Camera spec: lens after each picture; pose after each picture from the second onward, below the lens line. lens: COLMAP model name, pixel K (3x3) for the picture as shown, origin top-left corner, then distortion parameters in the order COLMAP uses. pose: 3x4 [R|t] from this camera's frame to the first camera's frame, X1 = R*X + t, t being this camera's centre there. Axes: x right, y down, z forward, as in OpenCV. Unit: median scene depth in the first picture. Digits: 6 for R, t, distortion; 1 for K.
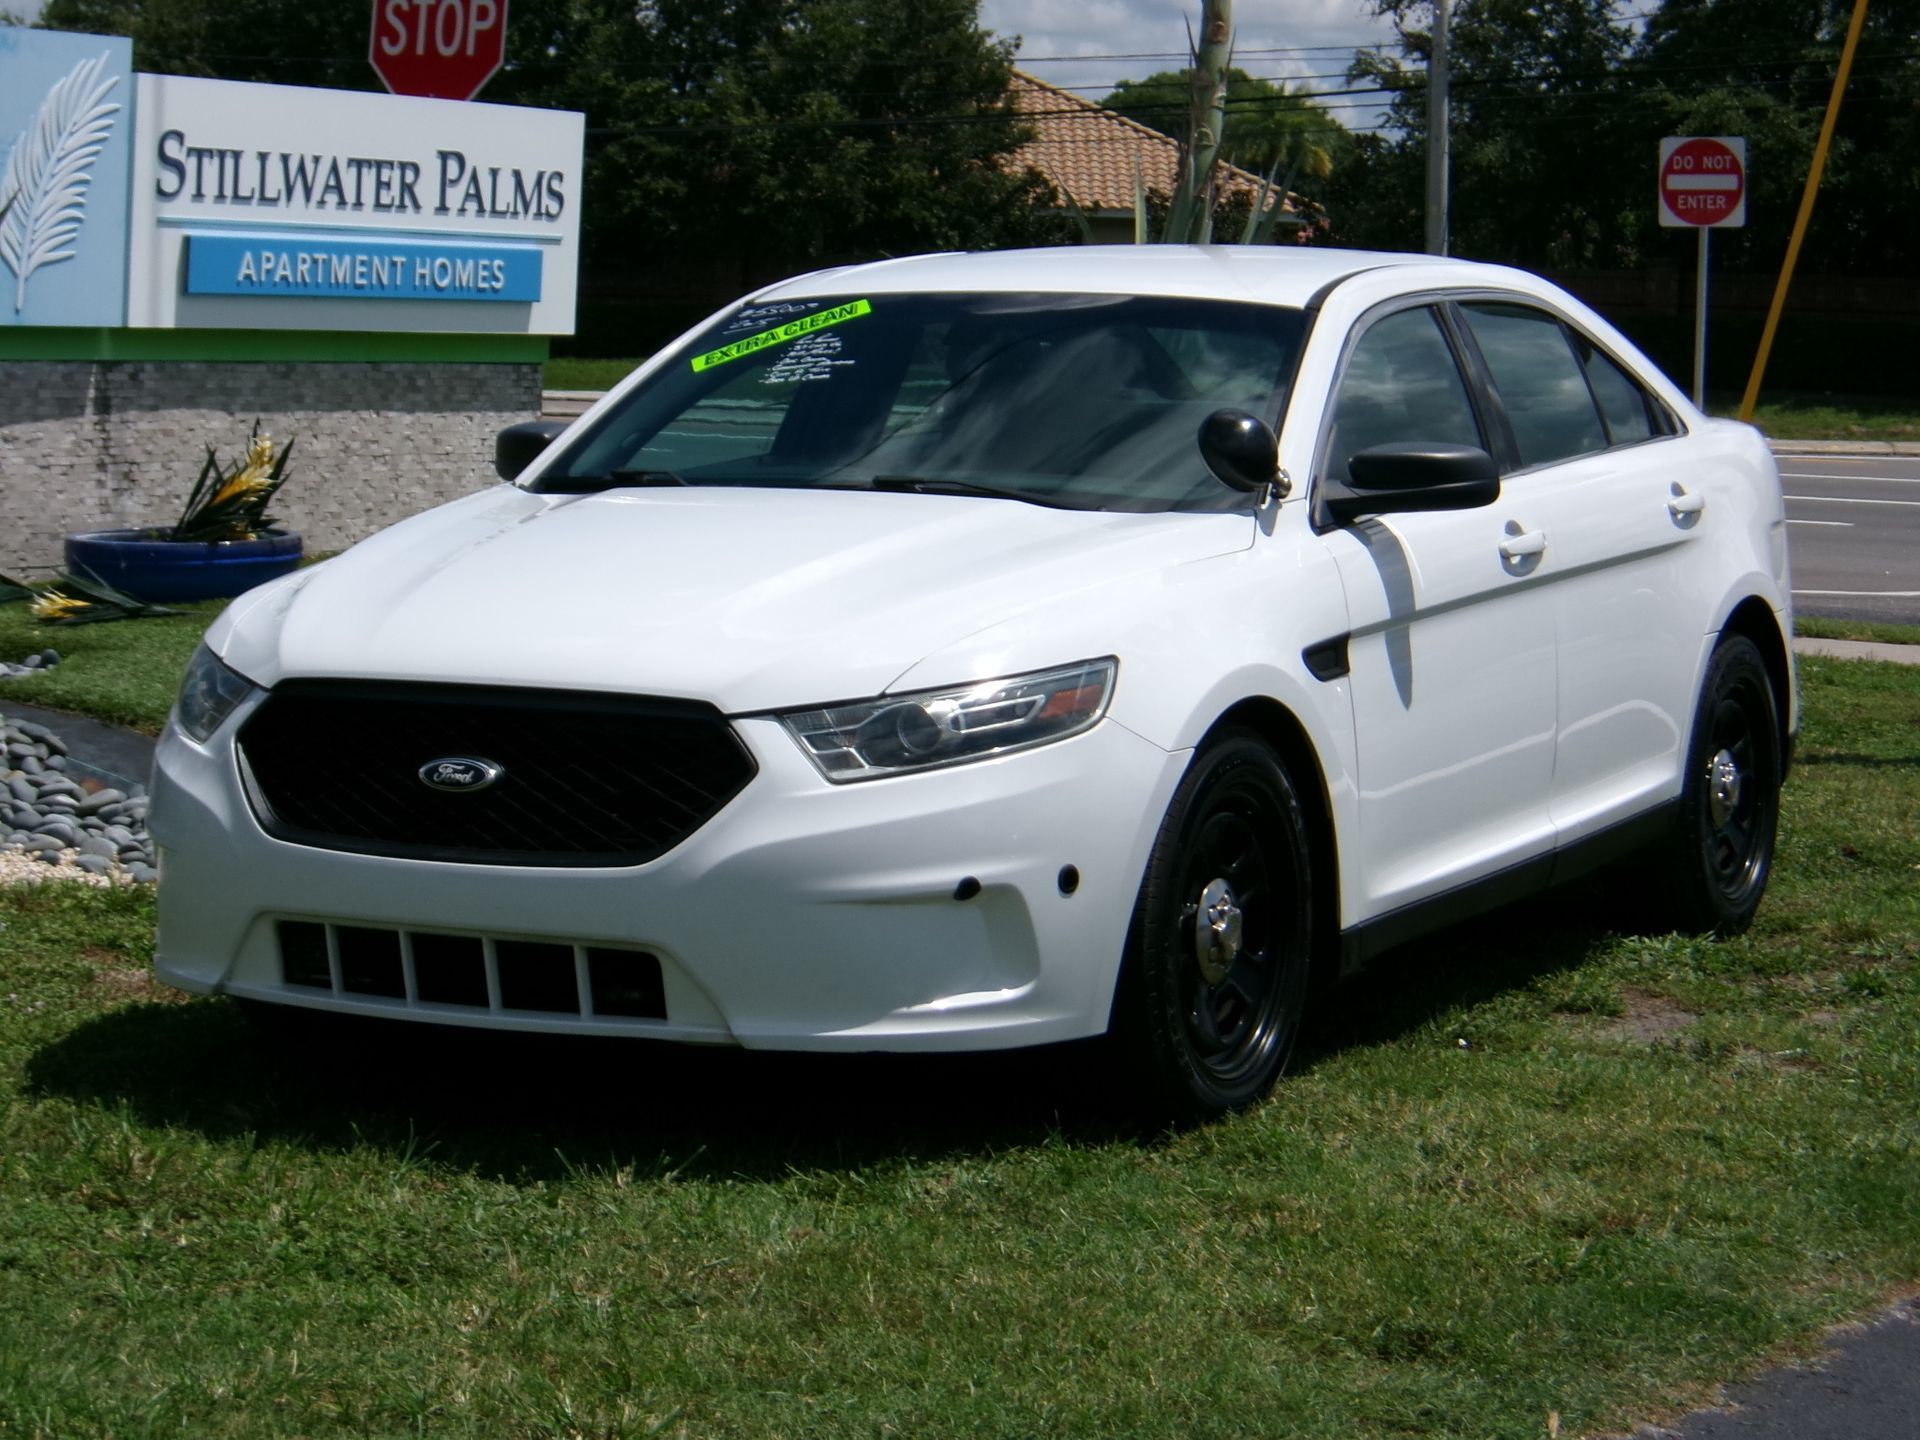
lens RADIAL K [[4713.3, 0, 729.9], [0, 4713.3, 722.0], [0, 0, 1]] dist [-0.097665, -0.622865]
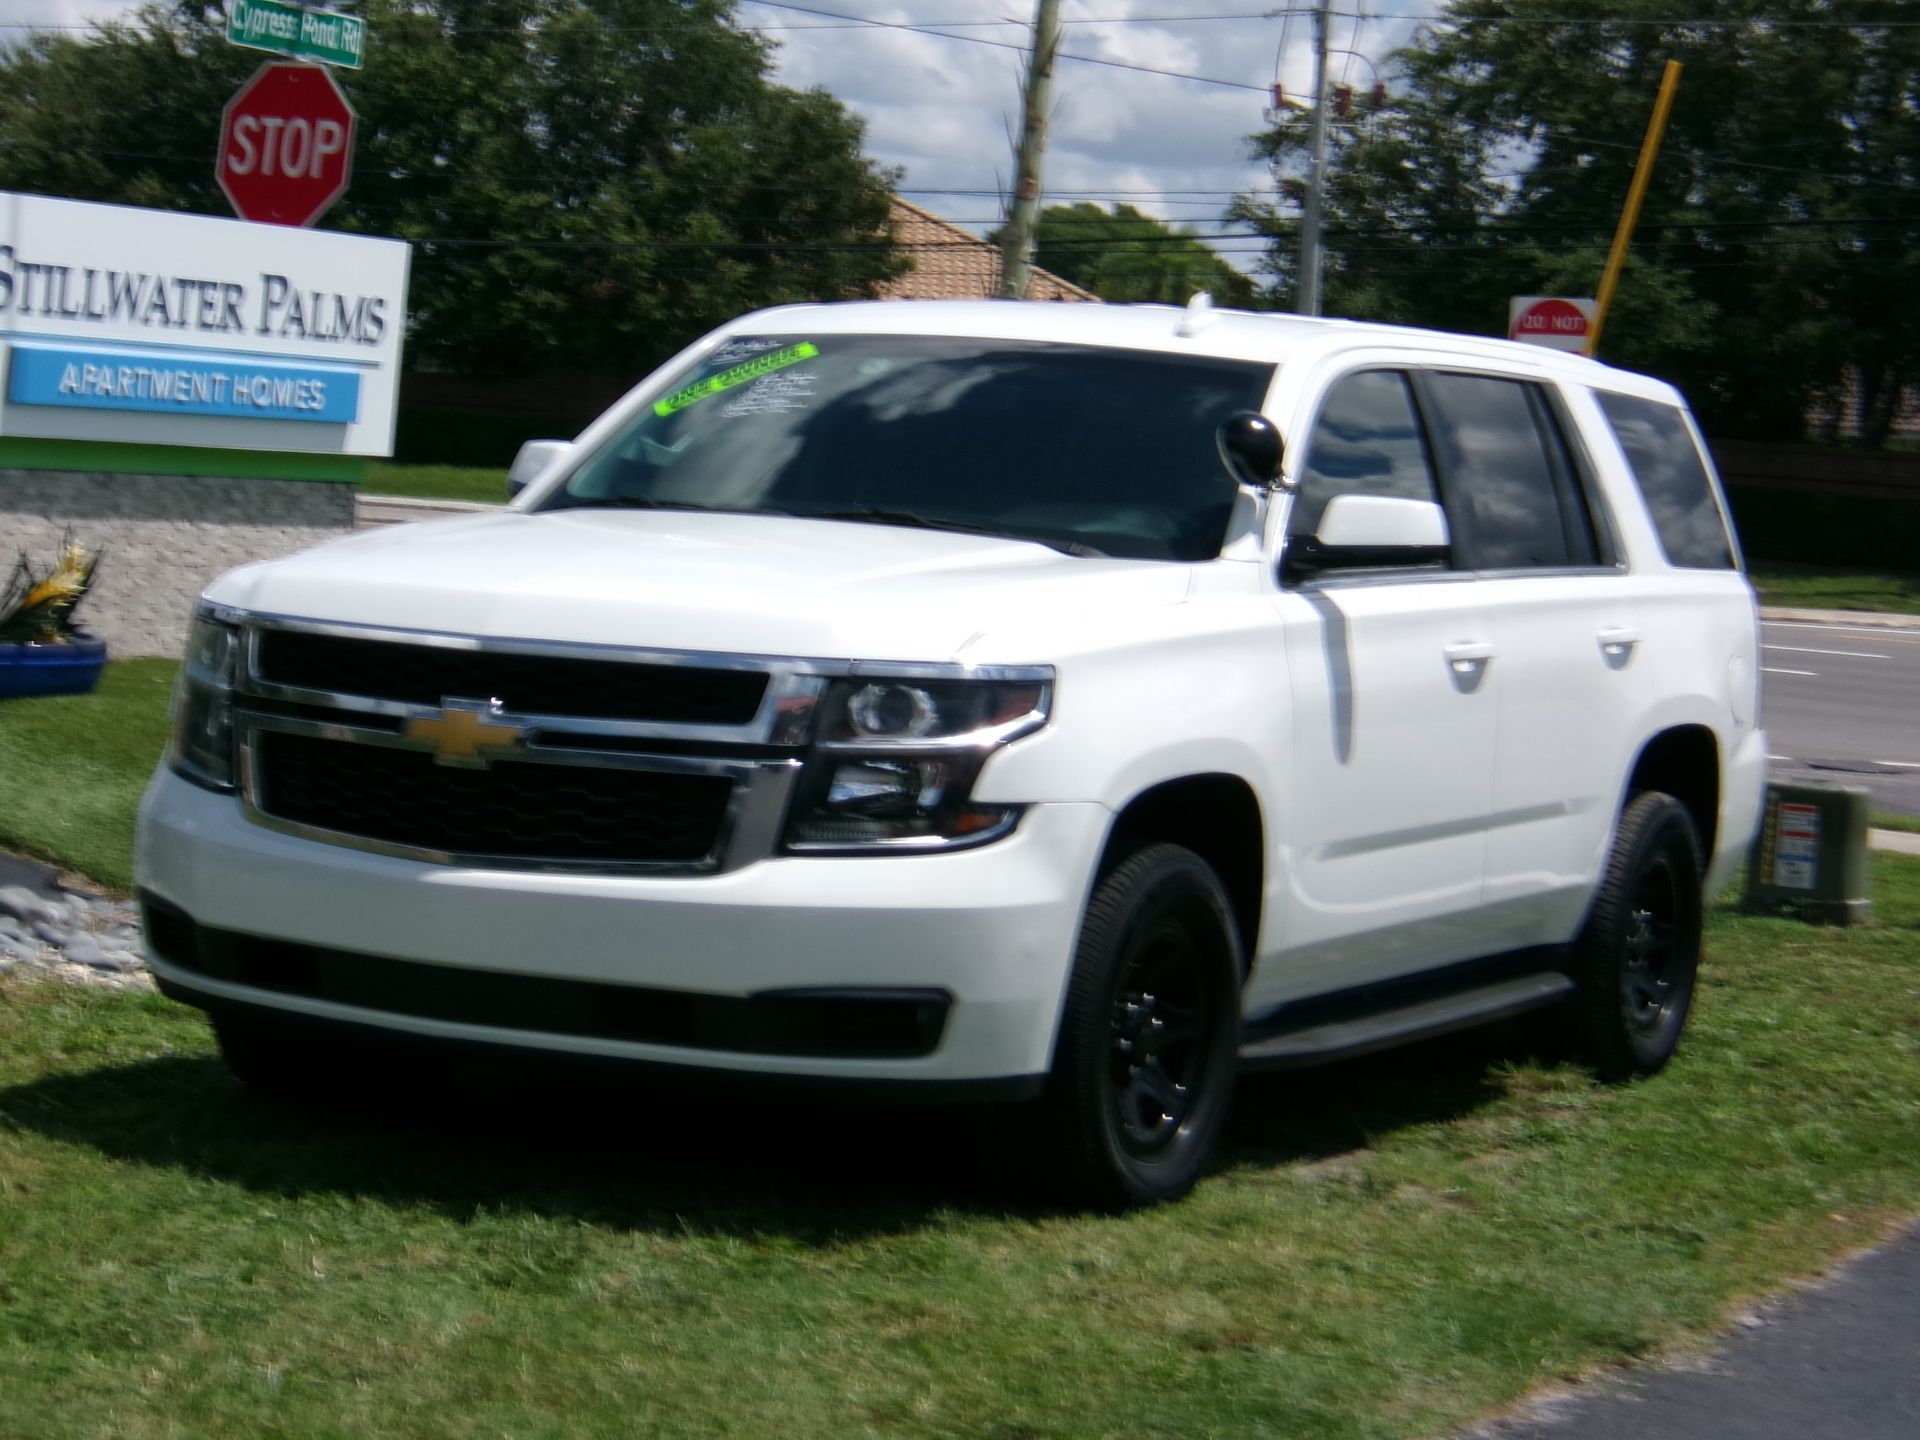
lens RADIAL K [[4713.3, 0, 729.9], [0, 4713.3, 722.0], [0, 0, 1]] dist [-0.097665, -0.622865]
pose [[0.998795, 0.041721, 0.025857, 0.018592], [-0.041088, 0.998854, -0.024557, -0.001600], [-0.026852, 0.023465, 0.999364, -0.037540]]
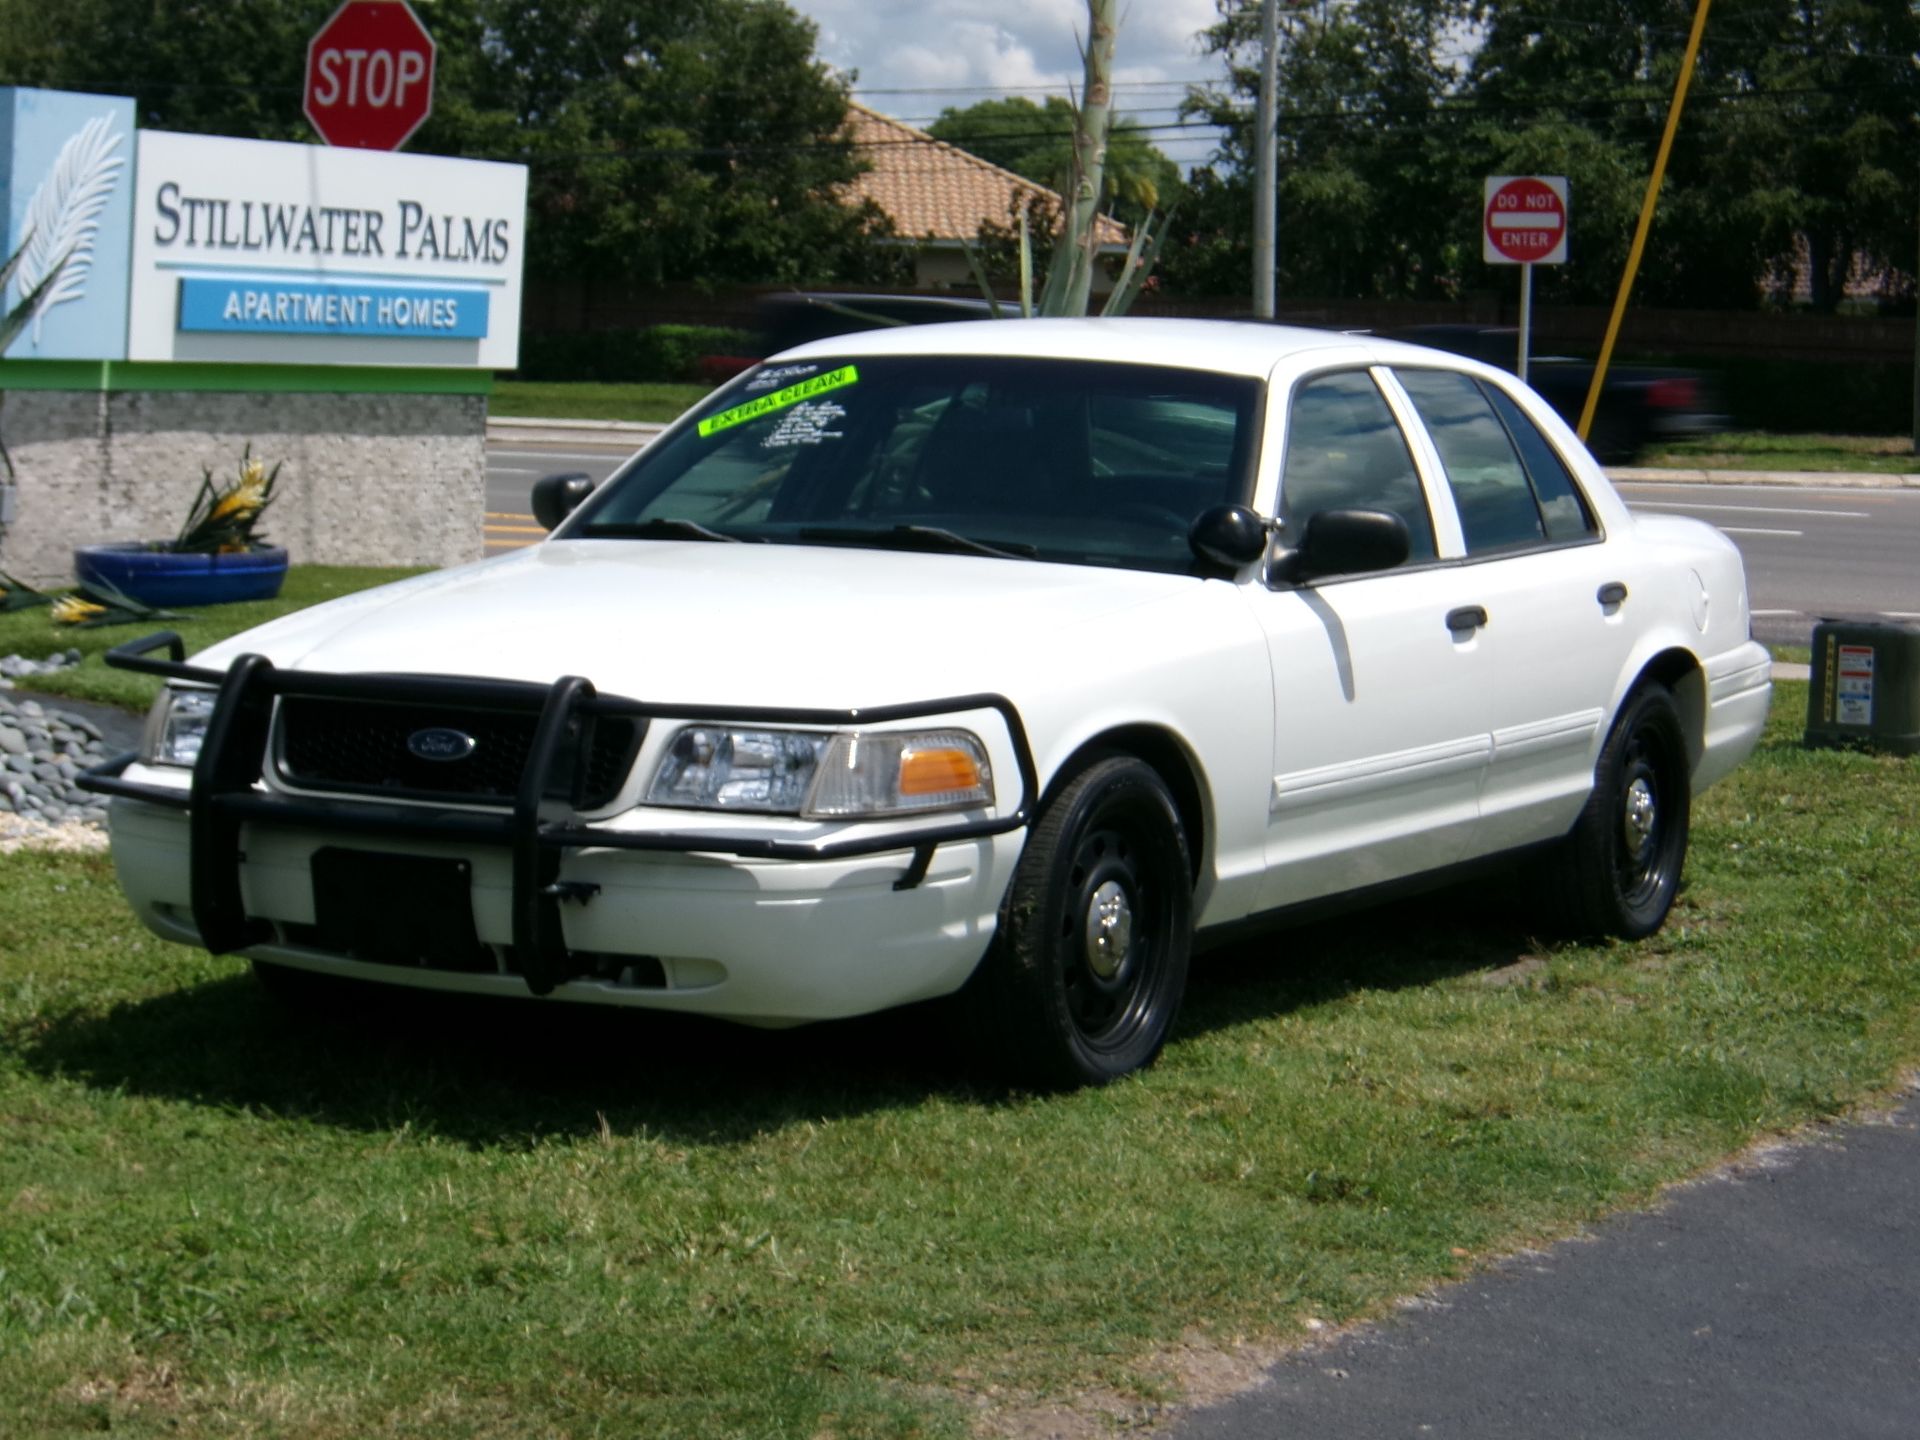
lens RADIAL K [[4713.3, 0, 729.9], [0, 4713.3, 722.0], [0, 0, 1]] dist [-0.097665, -0.622865]
pose [[0.999241, 0.003666, 0.038782, -0.027558], [-0.003475, 0.999982, -0.004976, 0.005951], [-0.038800, 0.004838, 0.999235, -0.105182]]
